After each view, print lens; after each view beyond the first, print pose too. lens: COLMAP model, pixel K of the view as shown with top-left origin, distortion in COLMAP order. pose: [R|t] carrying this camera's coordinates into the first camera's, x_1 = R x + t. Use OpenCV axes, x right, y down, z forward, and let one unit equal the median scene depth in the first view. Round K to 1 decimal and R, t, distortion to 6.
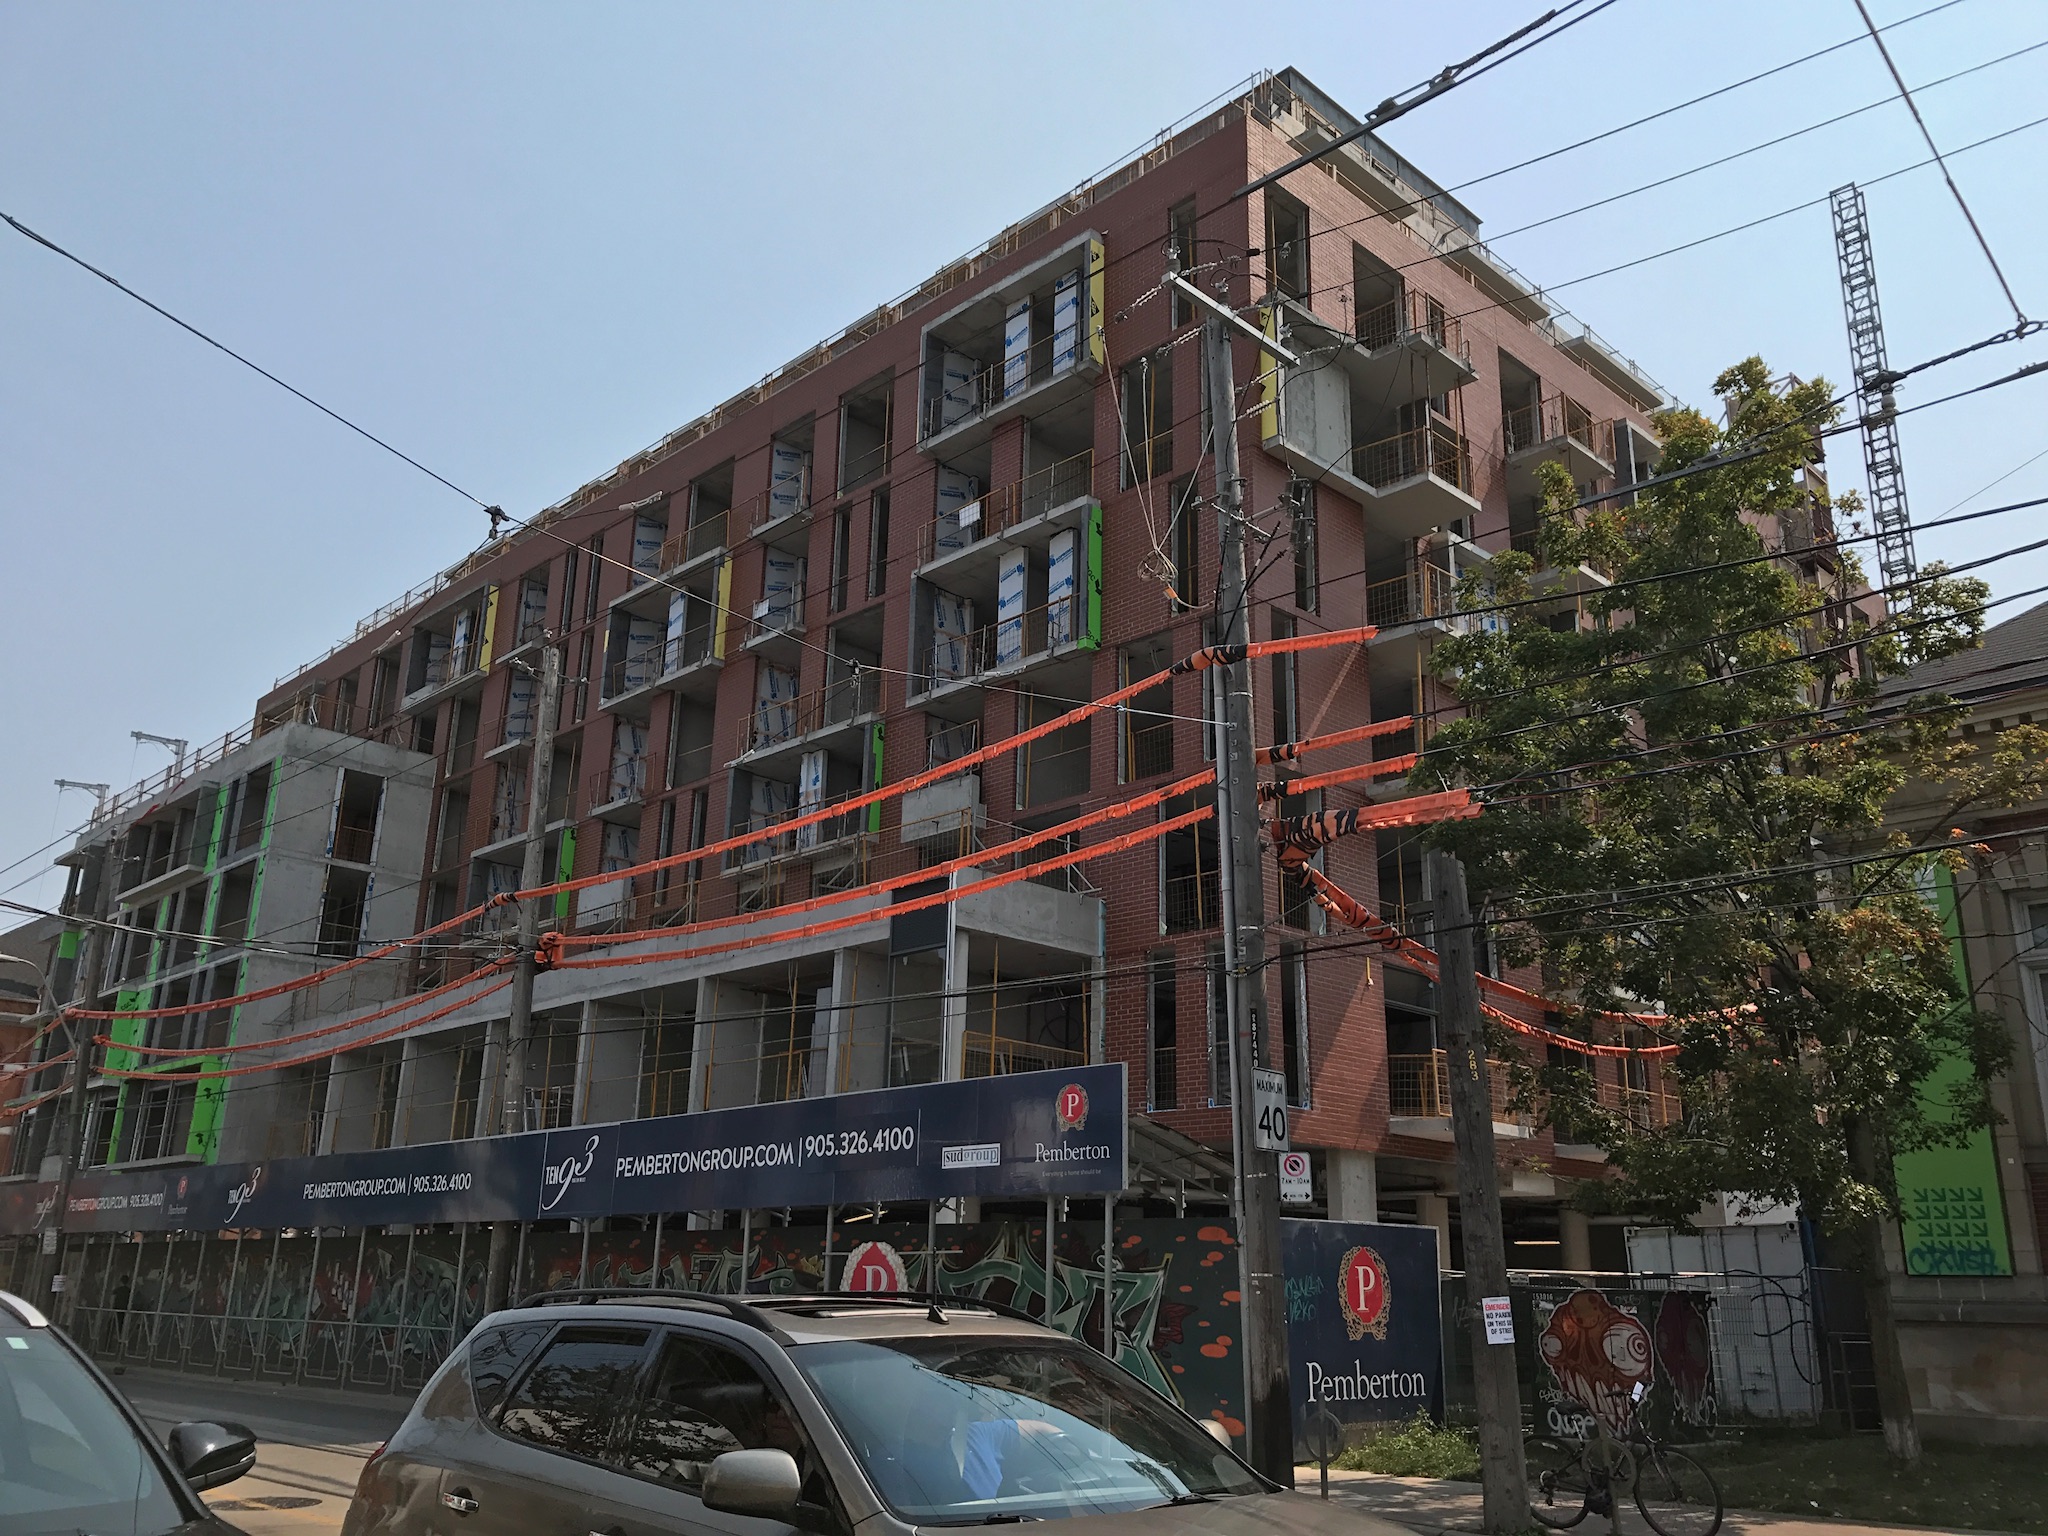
lens RADIAL K [[1683.1, 0, 1024.0], [0, 1683.1, 768.0], [0, 0, 1]] dist [0.192625, -0.709306]
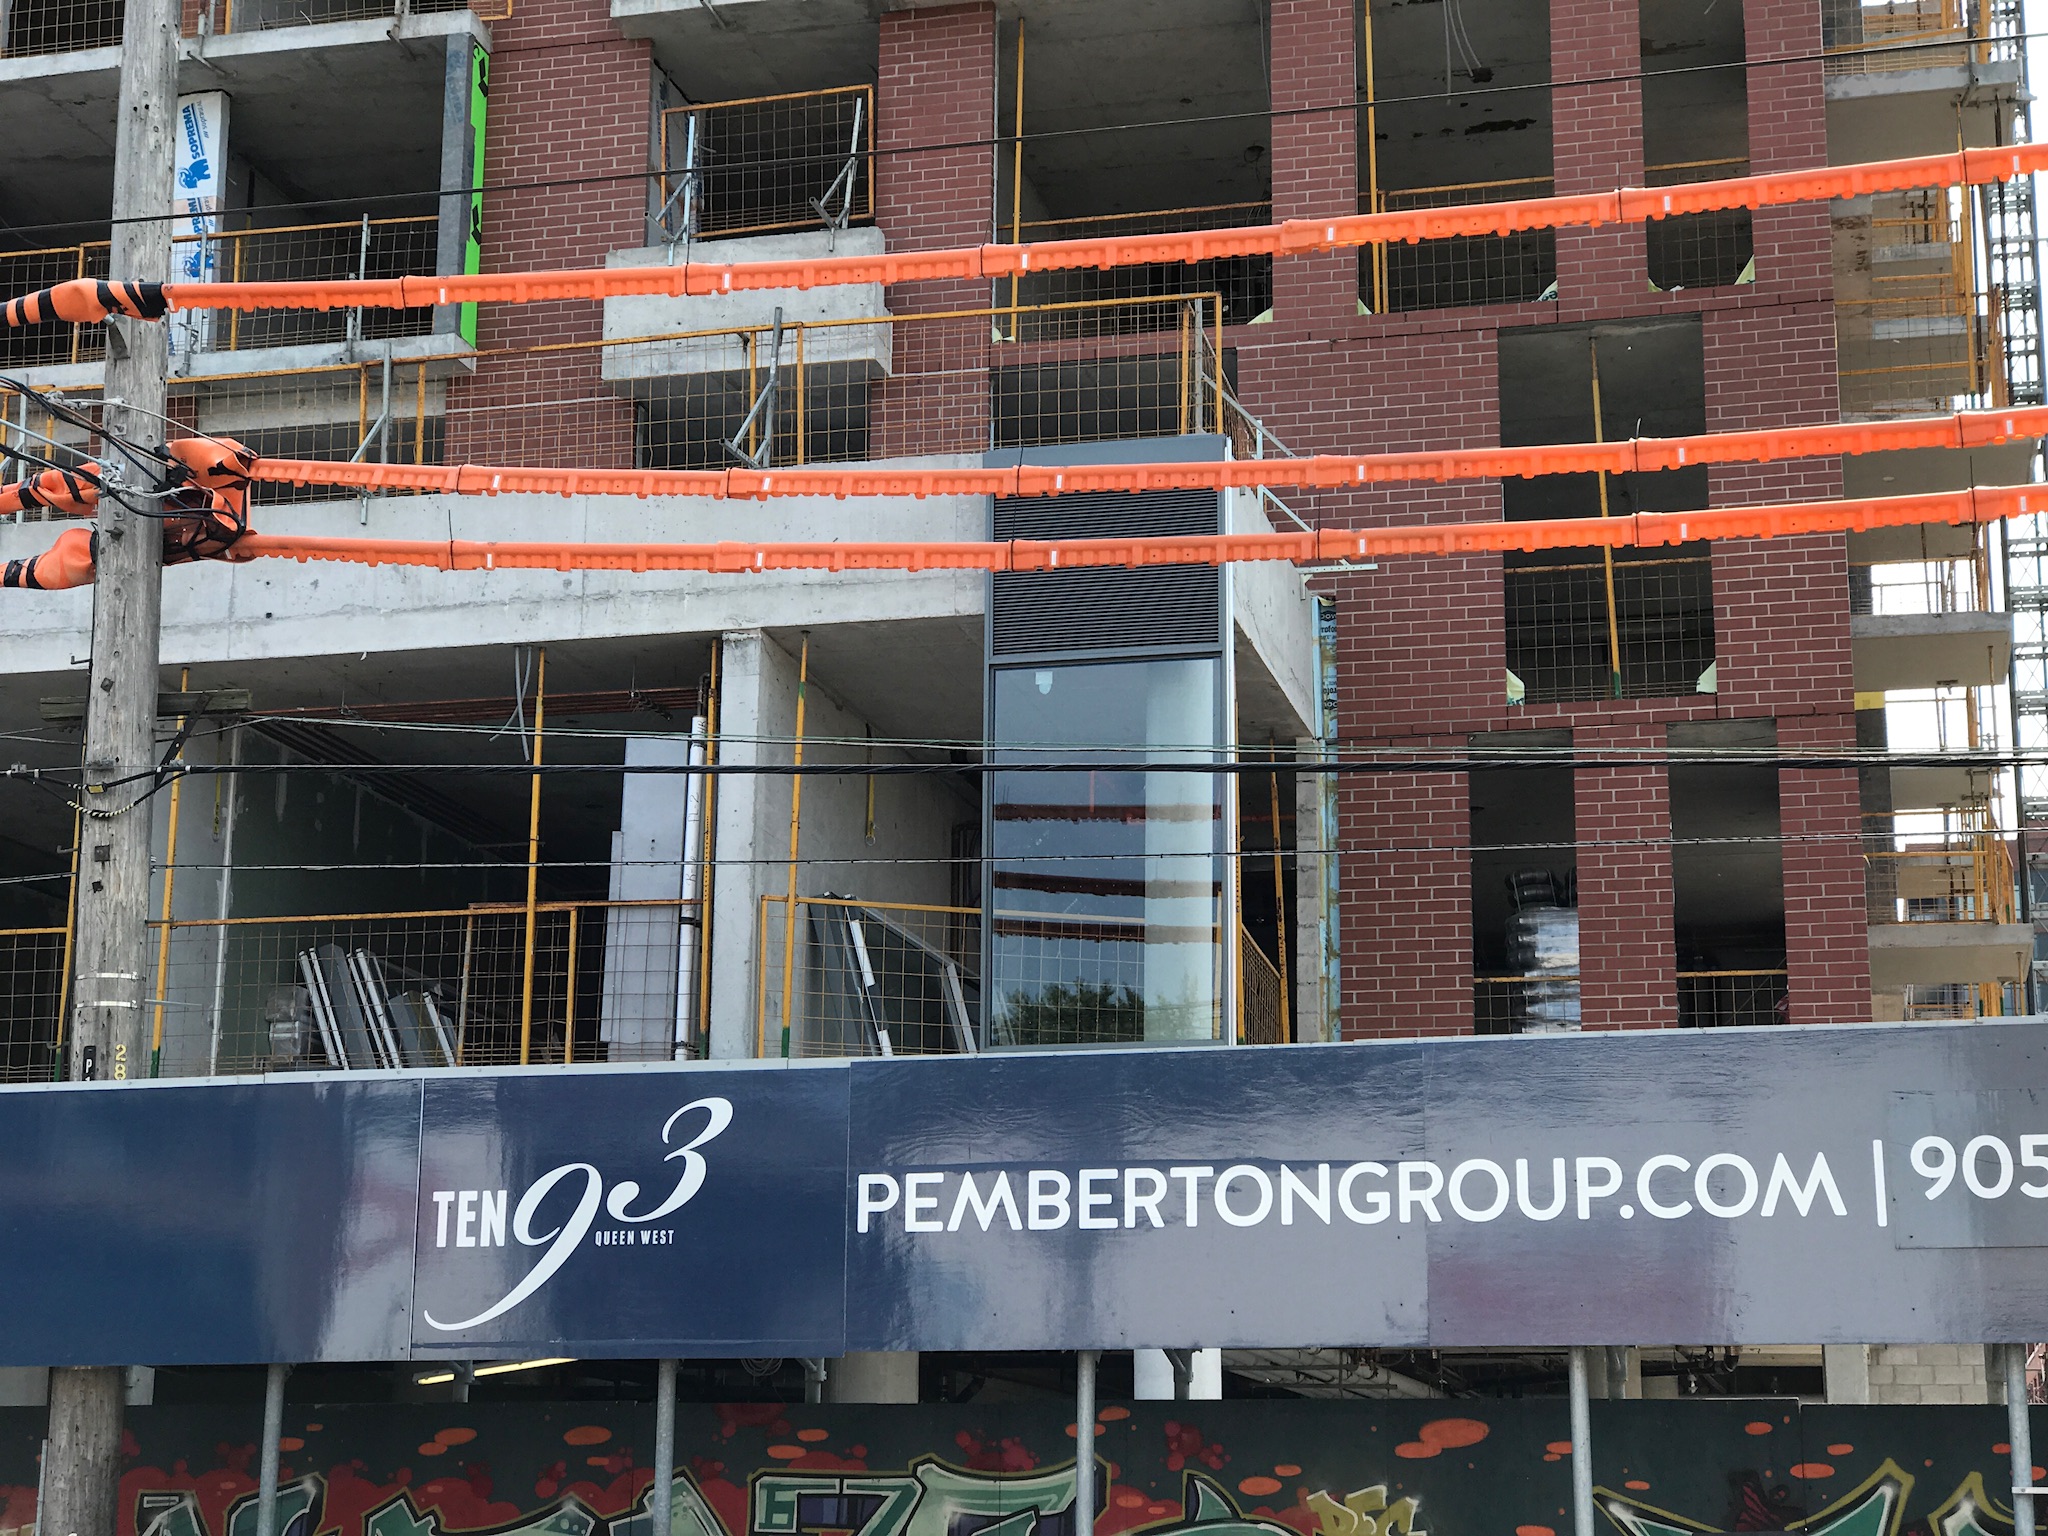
lens RADIAL K [[3409.1, 0, 1024.0], [0, 3409.1, 768.0], [0, 0, 1]] dist [0.030704, 0.134557]
pose [[0.848649, 0.110437, 0.517300, -0.379296], [-0.149364, 0.988195, 0.034070, 0.091219], [-0.507430, -0.106179, 0.855126, 0.322756]]
